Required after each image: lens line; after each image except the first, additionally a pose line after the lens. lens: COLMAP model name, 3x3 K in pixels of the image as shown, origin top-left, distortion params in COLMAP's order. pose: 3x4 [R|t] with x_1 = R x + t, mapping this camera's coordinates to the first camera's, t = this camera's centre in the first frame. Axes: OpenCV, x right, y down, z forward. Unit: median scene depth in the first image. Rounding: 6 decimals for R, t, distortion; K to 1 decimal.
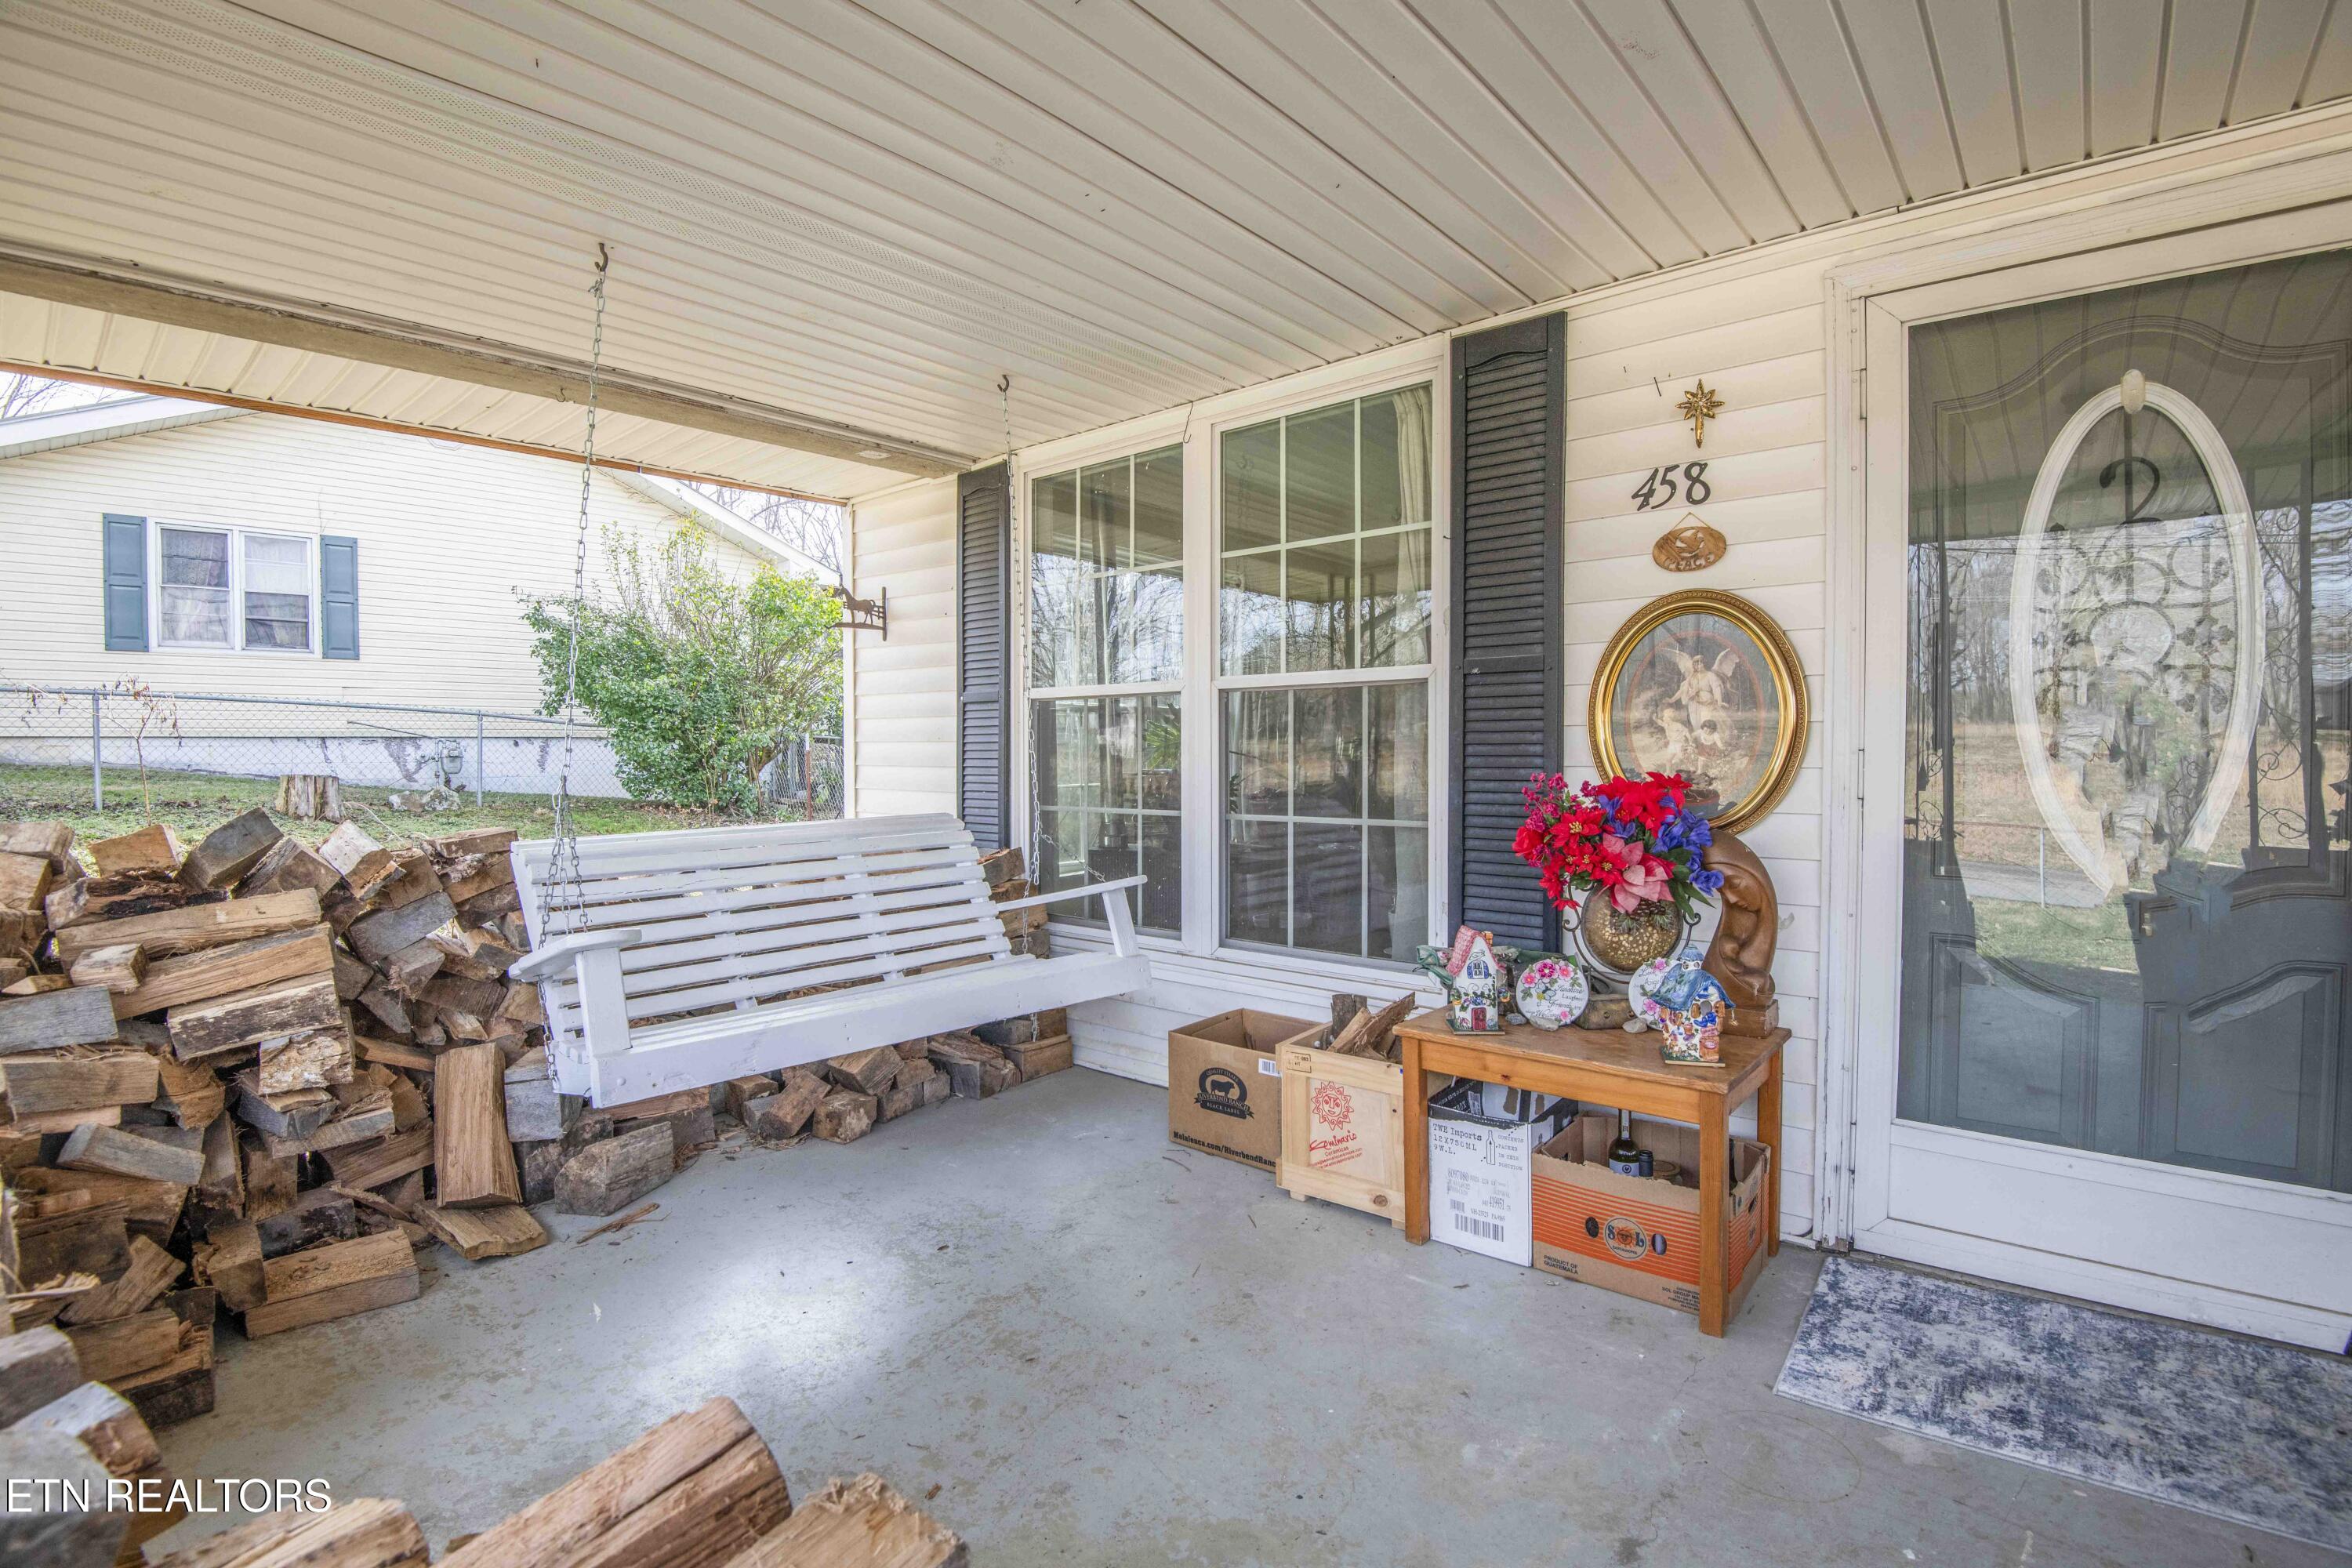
lens RADIAL K [[1084.0, 0, 1189.0], [0, 1084.0, 781.7], [0, 0, 1]] dist [-0.012784, -0.019153]
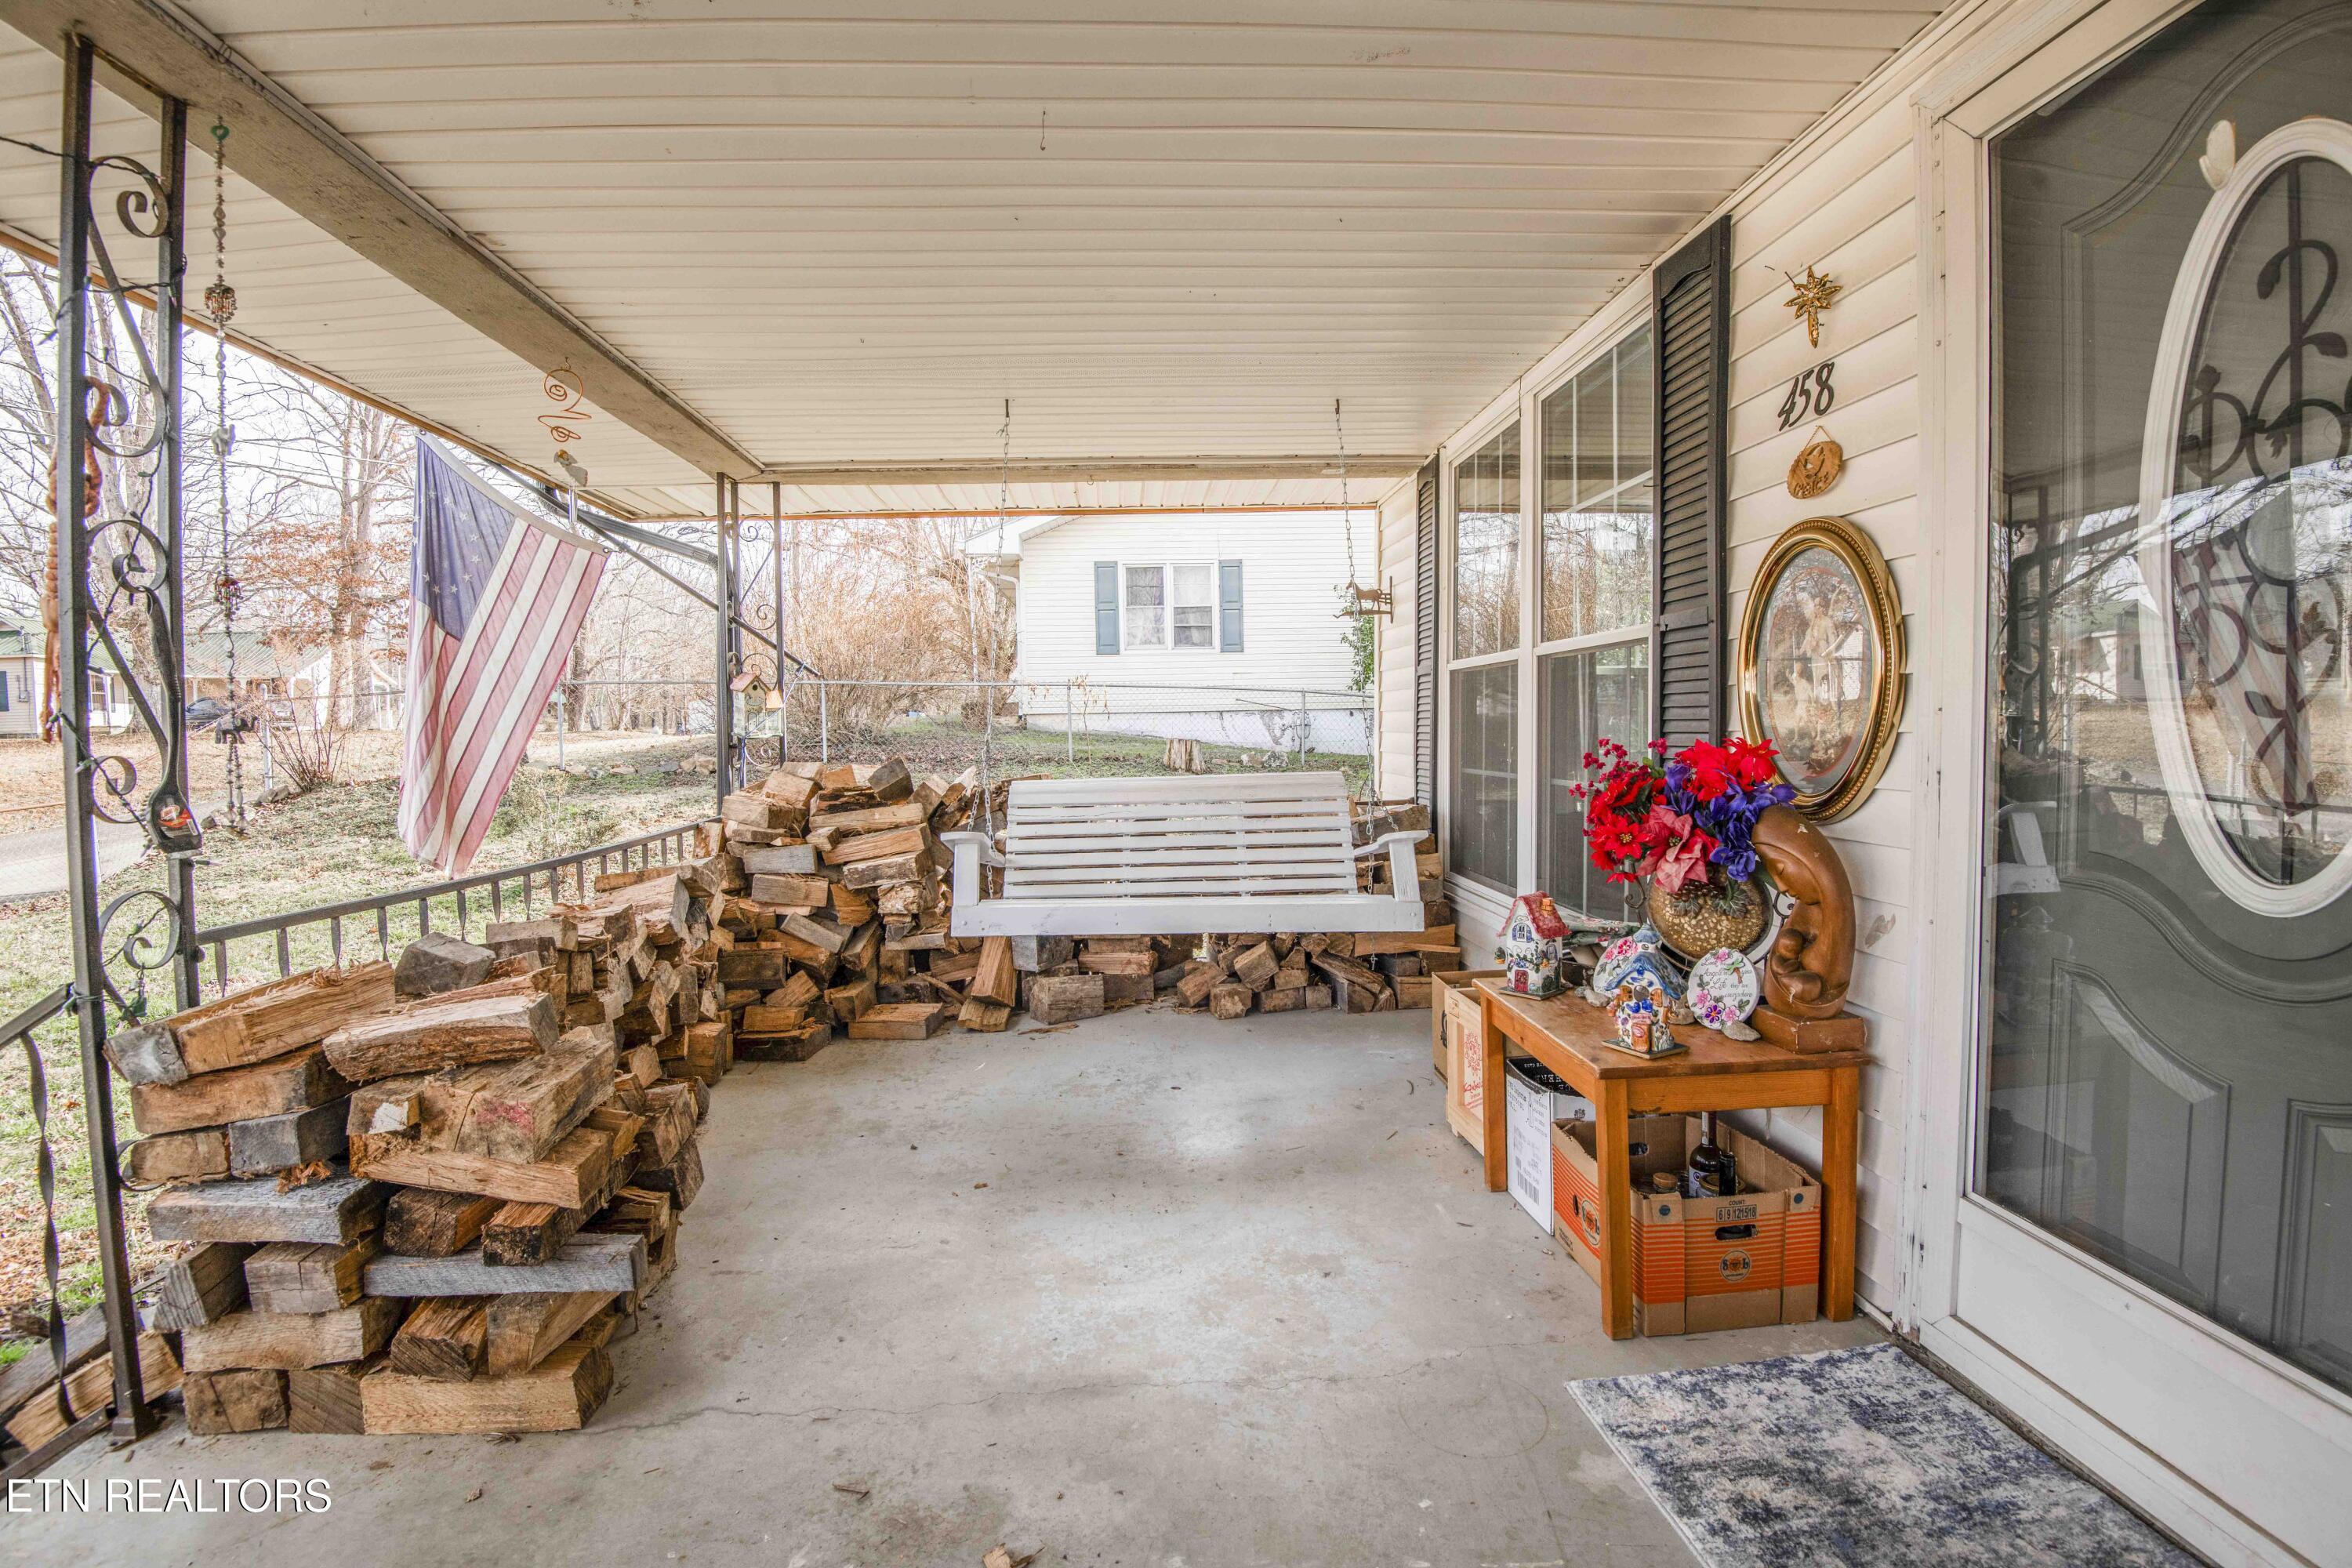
lens RADIAL K [[1084.0, 0, 1189.0], [0, 1084.0, 781.7], [0, 0, 1]] dist [-0.012784, -0.019153]
pose [[0.698352, 0.029964, -0.715127, 0.728907], [-0.007129, 0.999365, 0.034912, -0.000526], [0.715719, -0.019283, 0.698123, 0.069583]]
